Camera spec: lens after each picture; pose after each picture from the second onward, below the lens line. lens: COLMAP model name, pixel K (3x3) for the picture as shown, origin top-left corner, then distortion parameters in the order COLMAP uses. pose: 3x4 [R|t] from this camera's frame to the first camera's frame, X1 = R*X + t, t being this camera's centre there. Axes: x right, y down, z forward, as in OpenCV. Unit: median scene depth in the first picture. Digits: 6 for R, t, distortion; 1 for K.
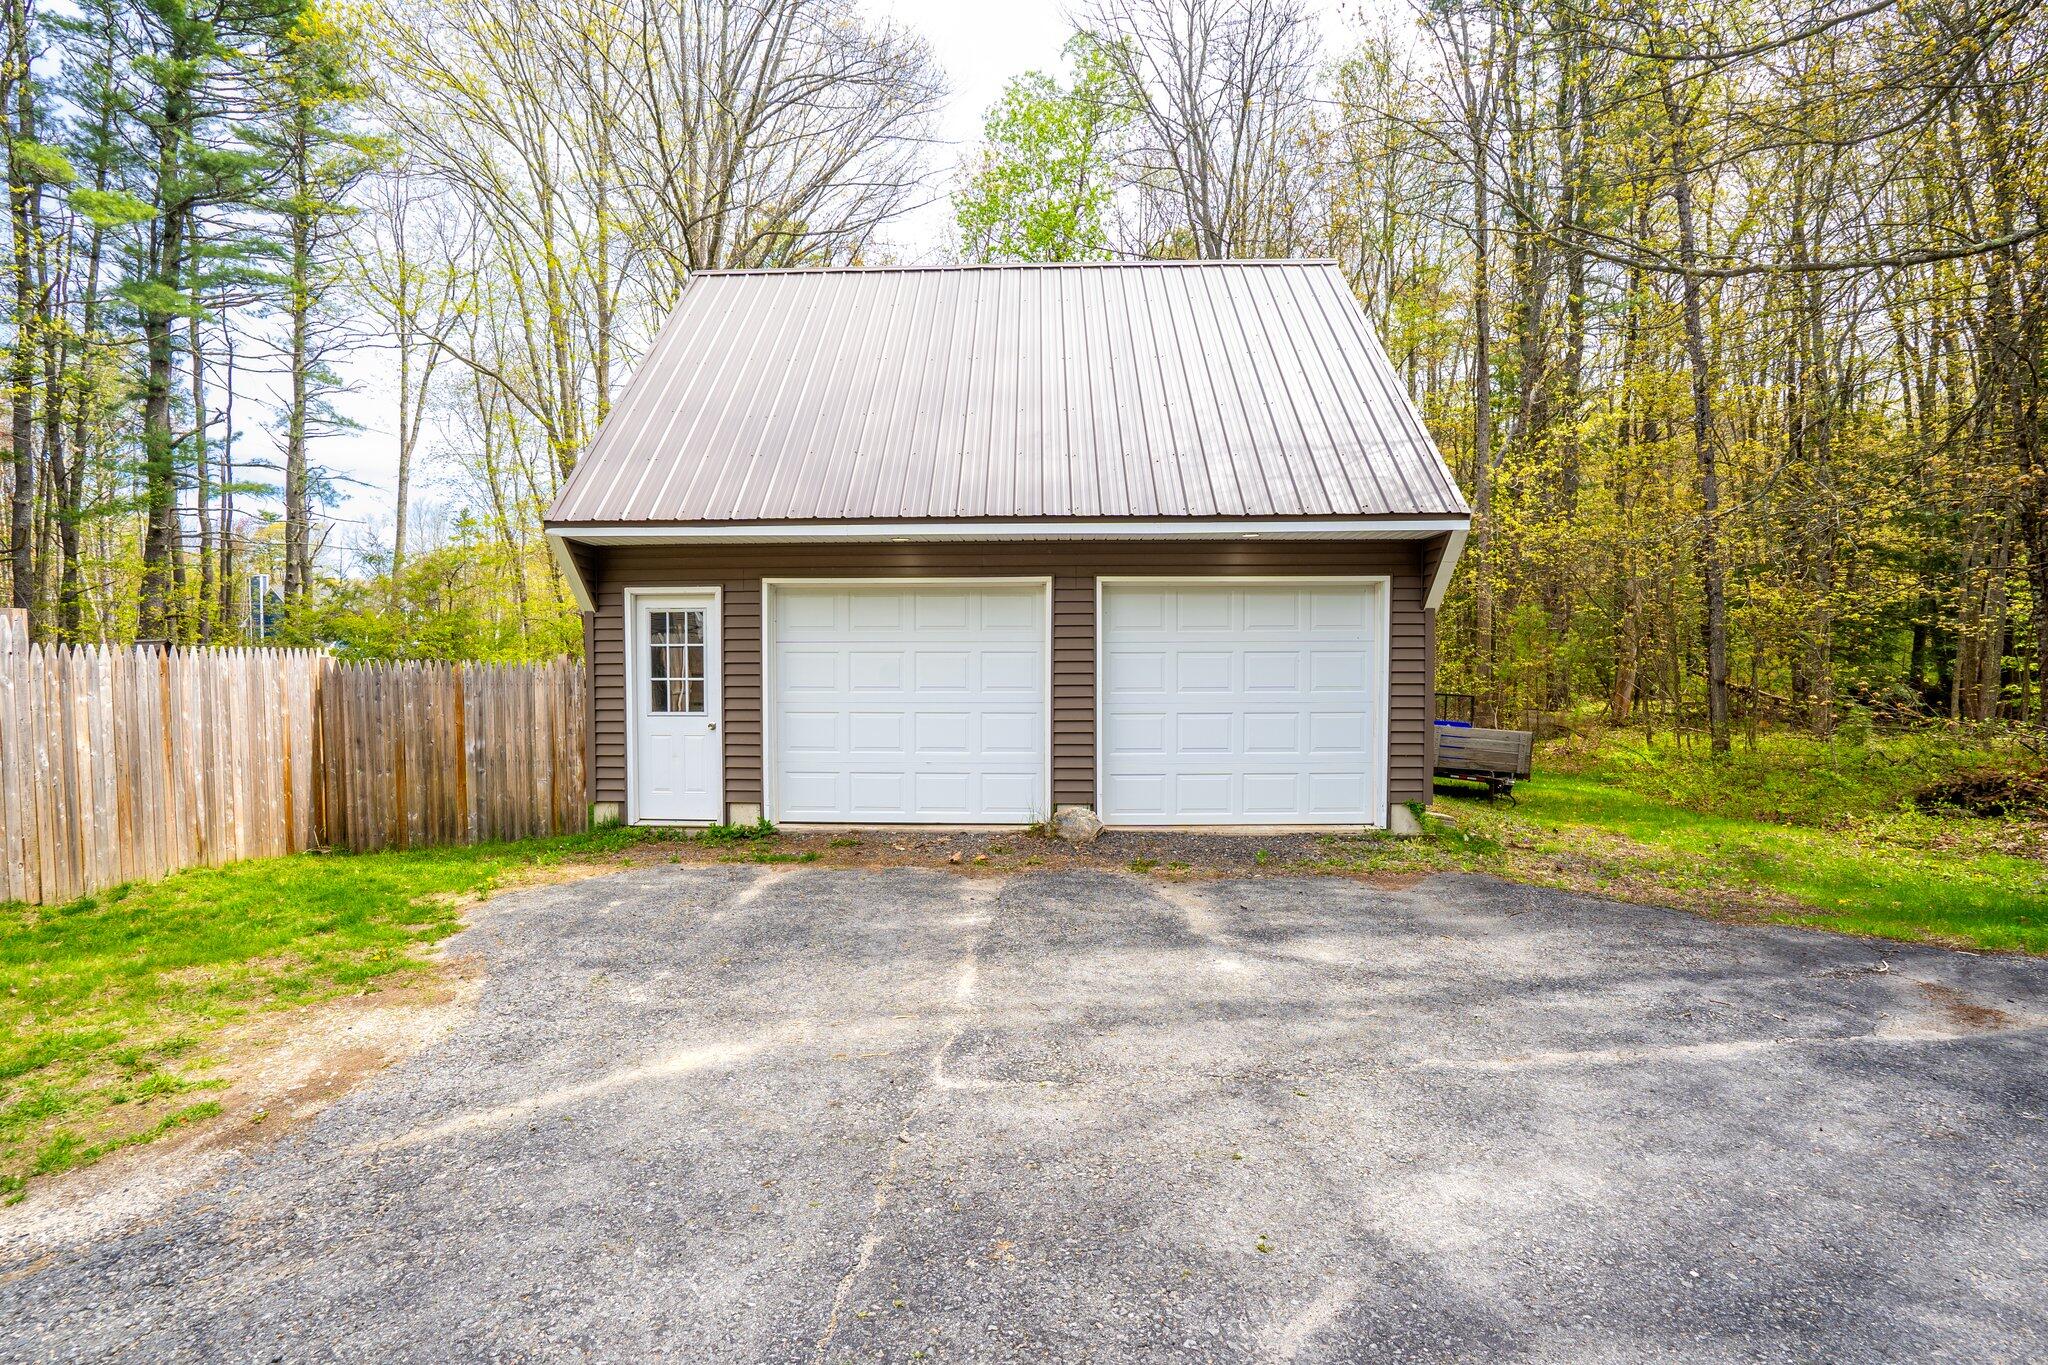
lens RADIAL K [[933.3, 0, 1006.6], [0, 933.3, 676.7], [0, 0, 1]] dist [-0.026752, 0.008798]
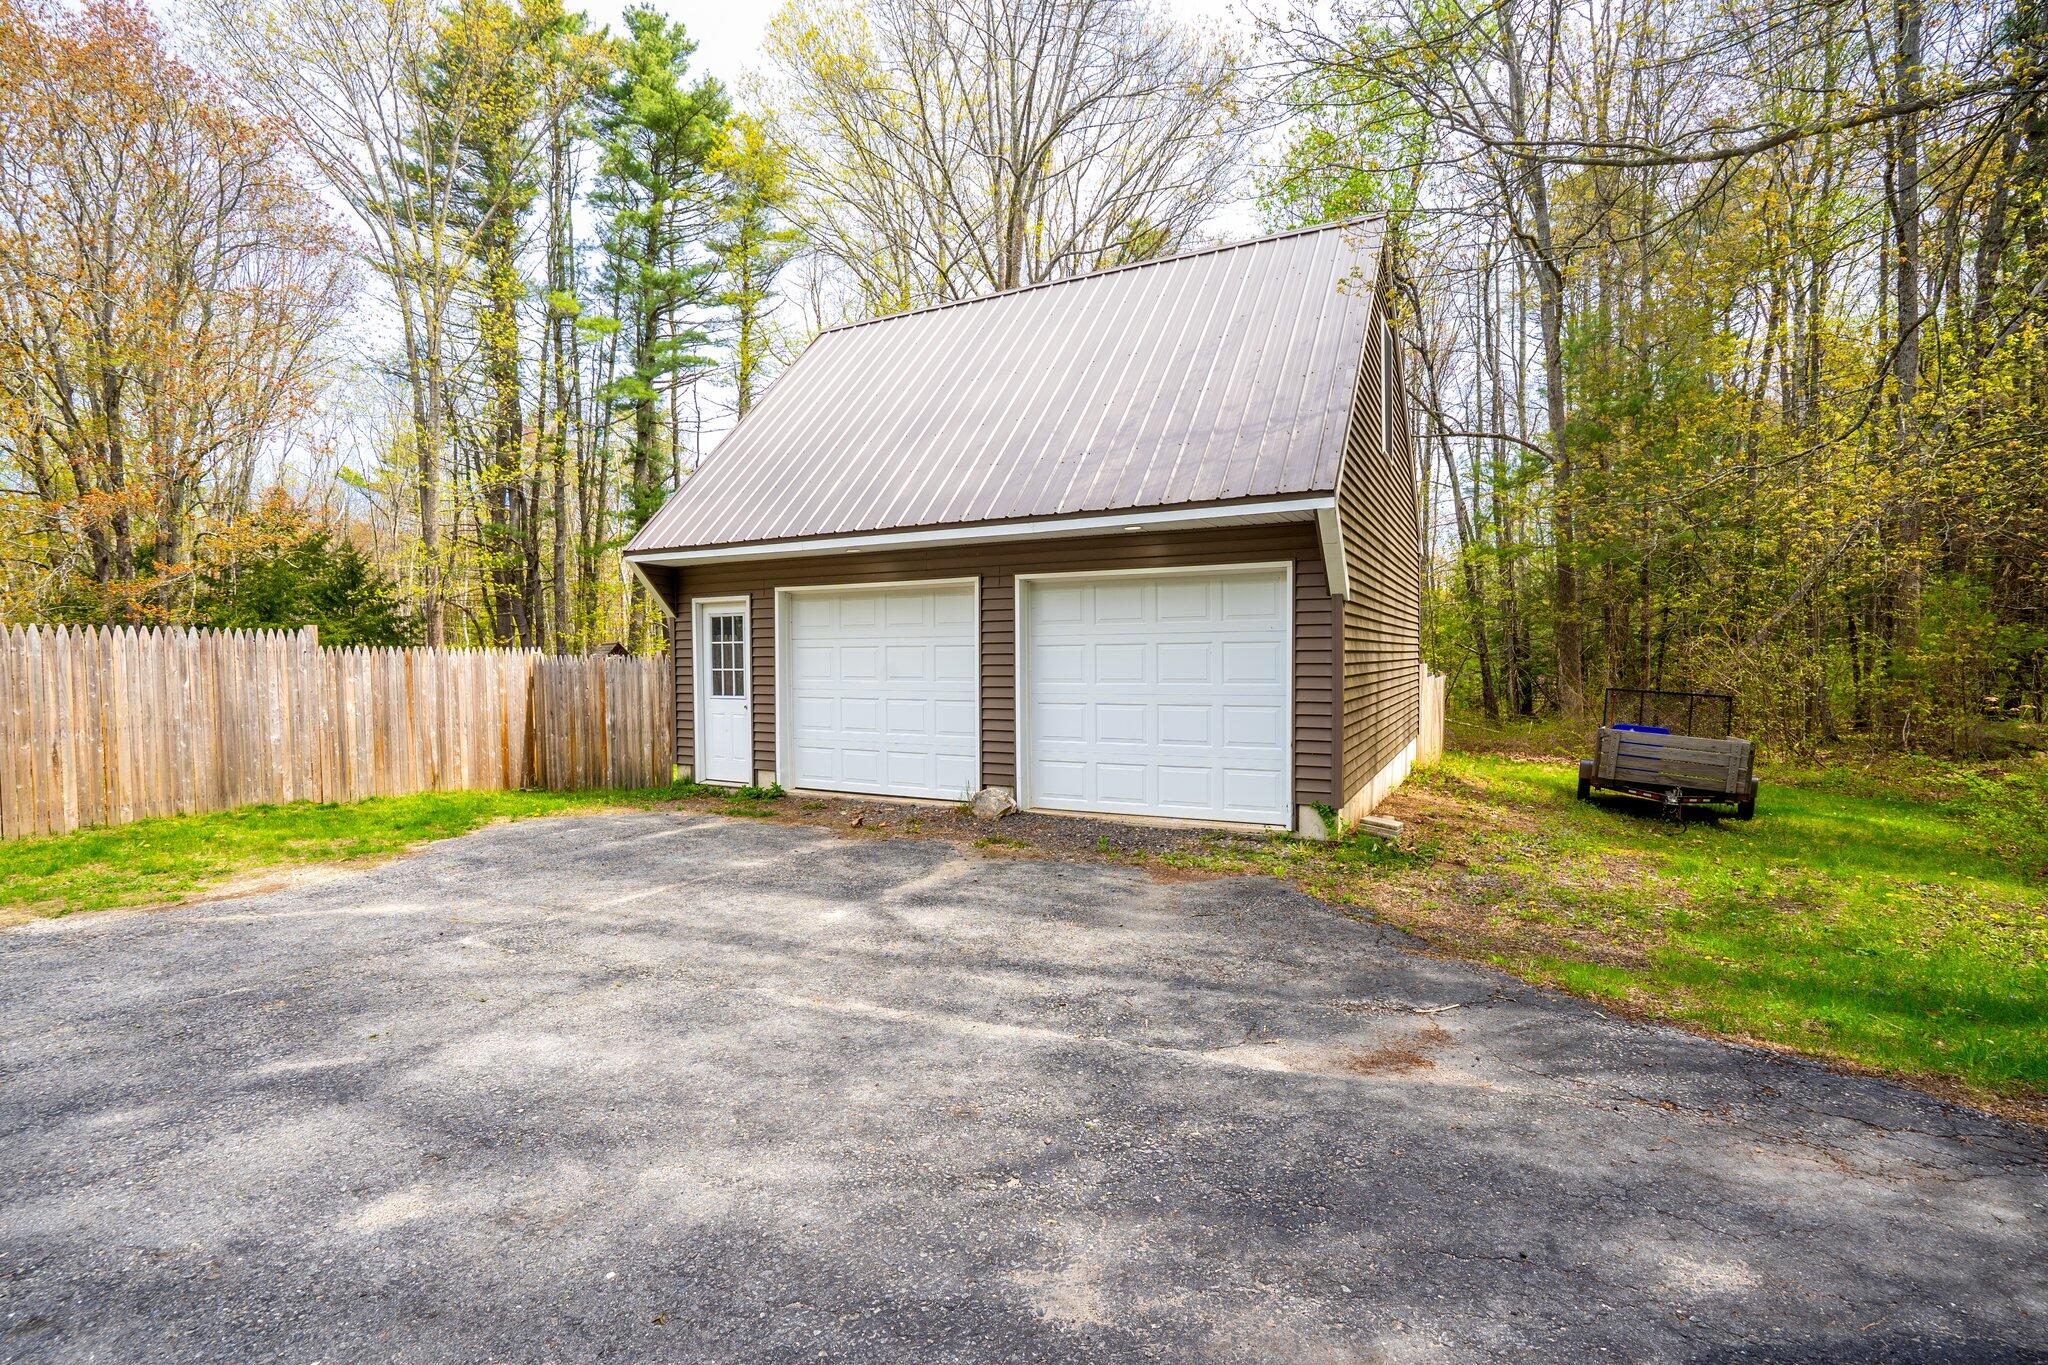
lens RADIAL K [[933.3, 0, 991.5], [0, 933.3, 690.2], [0, 0, 1]] dist [-0.026752, 0.008798]
pose [[0.892493, 0.012217, -0.450896, 0.613833], [-0.003507, 0.999791, 0.020147, 0.003670], [0.451048, -0.016400, 0.892349, 0.037335]]
